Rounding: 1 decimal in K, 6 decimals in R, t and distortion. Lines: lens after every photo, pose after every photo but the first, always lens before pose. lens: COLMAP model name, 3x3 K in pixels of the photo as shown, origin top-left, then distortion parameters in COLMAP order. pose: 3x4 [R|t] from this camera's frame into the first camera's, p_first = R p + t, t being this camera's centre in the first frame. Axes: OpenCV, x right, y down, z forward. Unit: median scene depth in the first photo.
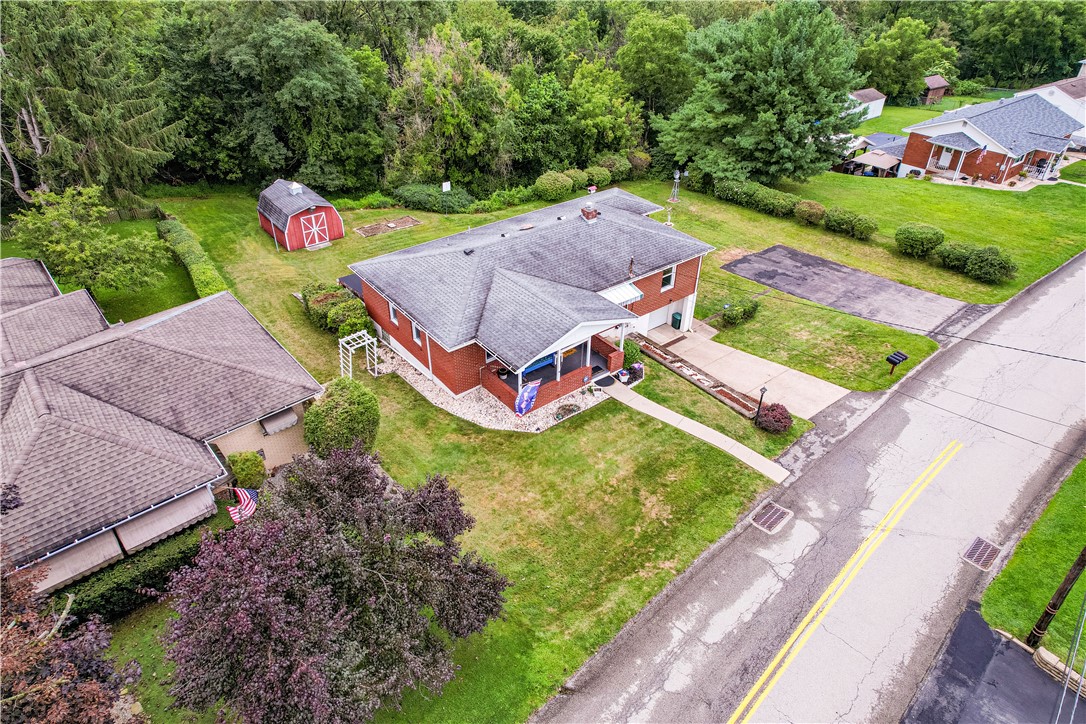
lens RADIAL K [[695.8, 0, 544.8], [0, 695.8, 367.9], [0, 0, 1]] dist [-0.076537, 0.068863]
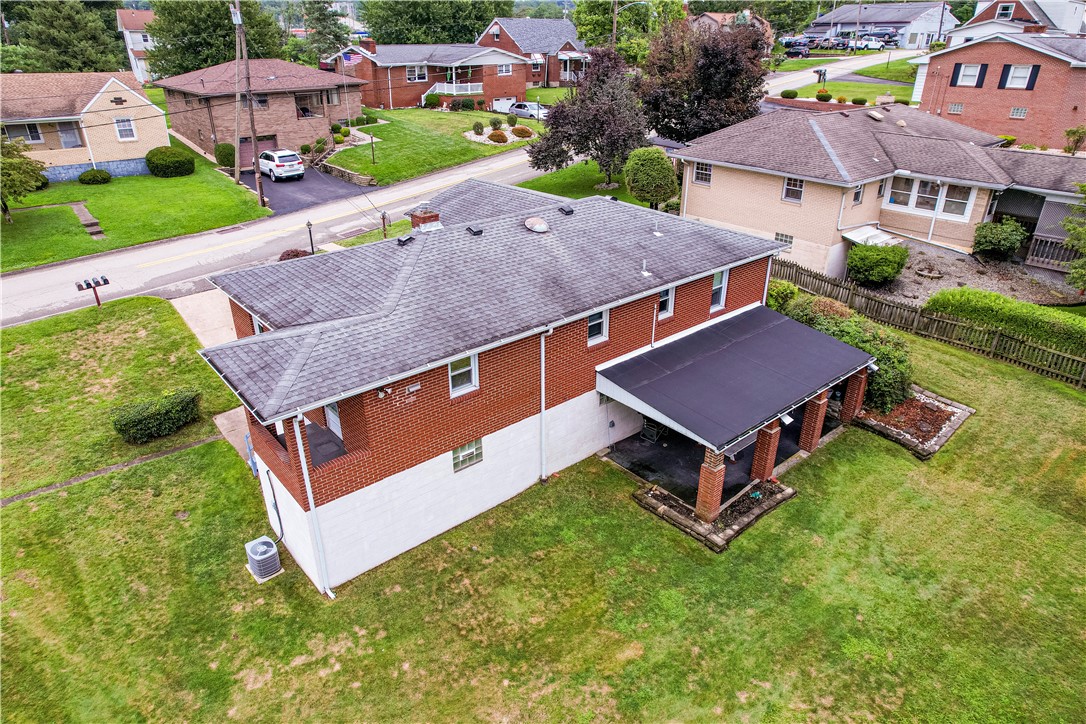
lens RADIAL K [[695.8, 0, 544.8], [0, 695.8, 367.9], [0, 0, 1]] dist [-0.076537, 0.068863]
pose [[-0.999176, 0.003956, -0.040396, -0.006921], [-0.033502, 0.481486, 0.875813, -0.531083], [0.022914, 0.876445, -0.480956, 1.111709]]
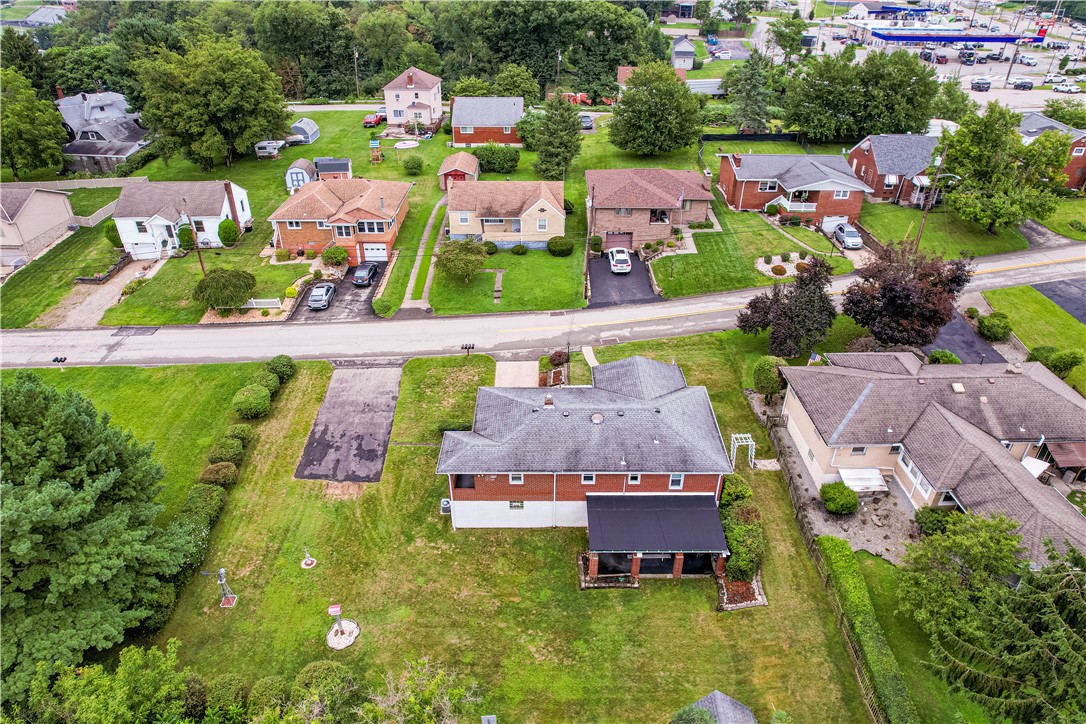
lens RADIAL K [[695.8, 0, 544.8], [0, 695.8, 367.9], [0, 0, 1]] dist [-0.076537, 0.068863]
pose [[-0.781004, -0.338812, 0.524633, -0.469907], [0.350007, 0.458268, 0.816998, -1.055391], [-0.517231, 0.821703, -0.239322, 1.019796]]
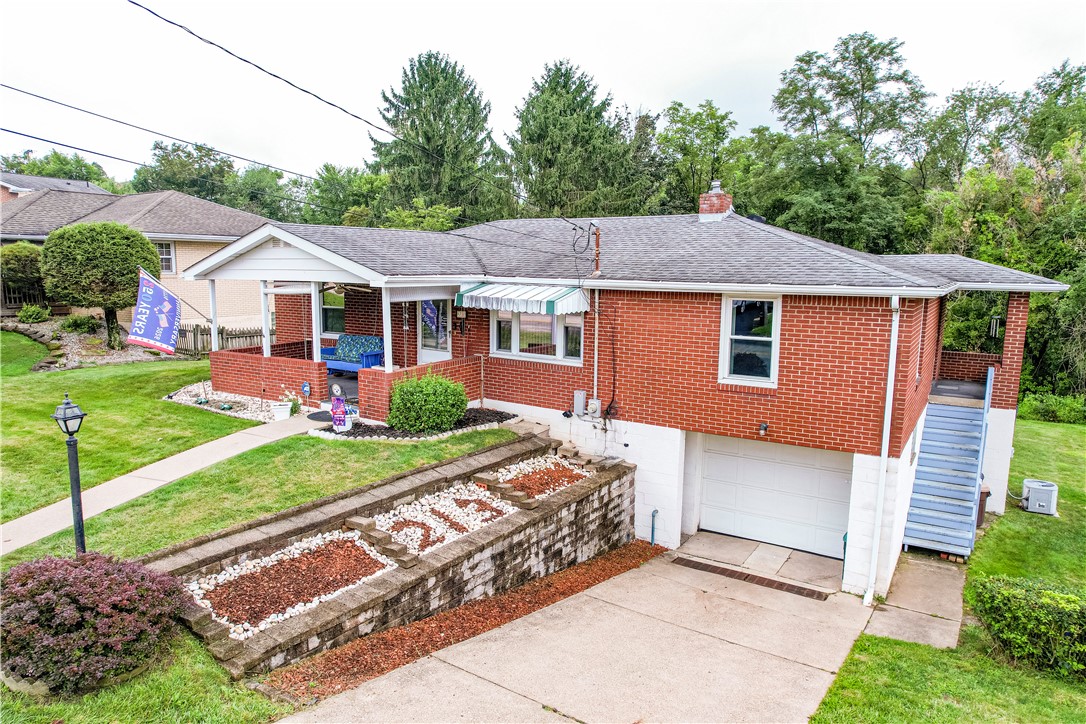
lens RADIAL K [[695.8, 0, 544.8], [0, 695.8, 367.9], [0, 0, 1]] dist [-0.076537, 0.068863]
pose [[0.311915, 0.128387, -0.941396, 0.376058], [-0.549788, 0.832480, -0.068630, -0.035722], [0.774882, 0.538975, 0.330248, 0.667460]]
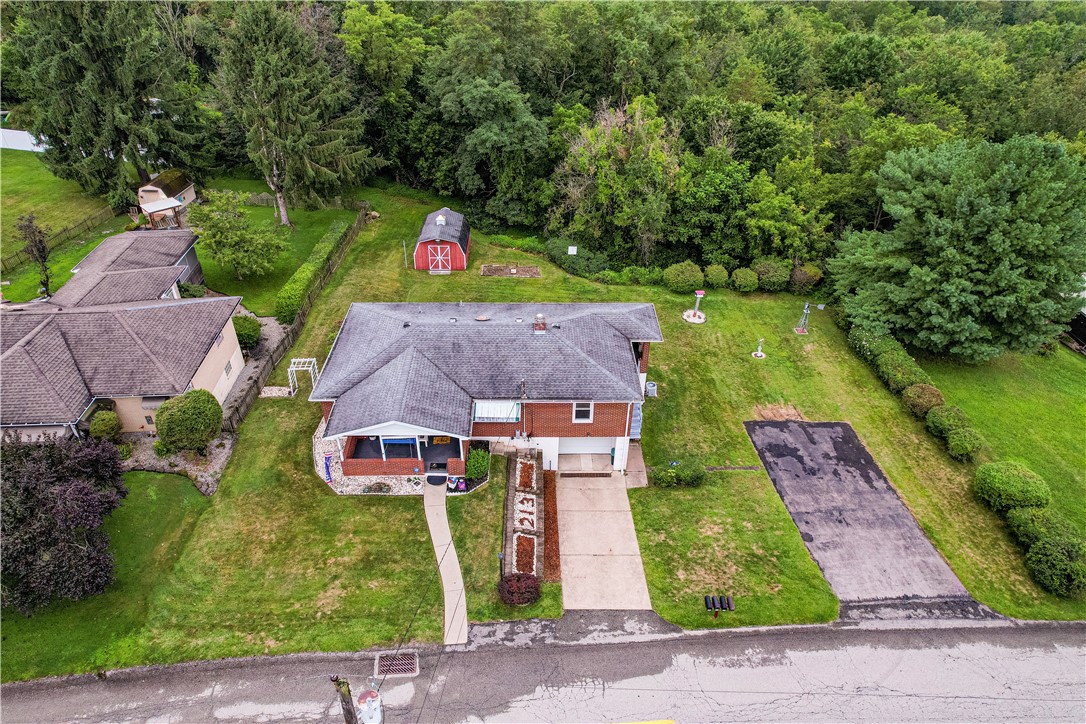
lens RADIAL K [[695.8, 0, 544.8], [0, 695.8, 367.9], [0, 0, 1]] dist [-0.076537, 0.068863]
pose [[0.794092, 0.347378, -0.498745, 0.489927], [-0.349368, 0.932346, 0.093125, -0.211821], [0.497353, 0.100296, 0.861731, 0.100530]]
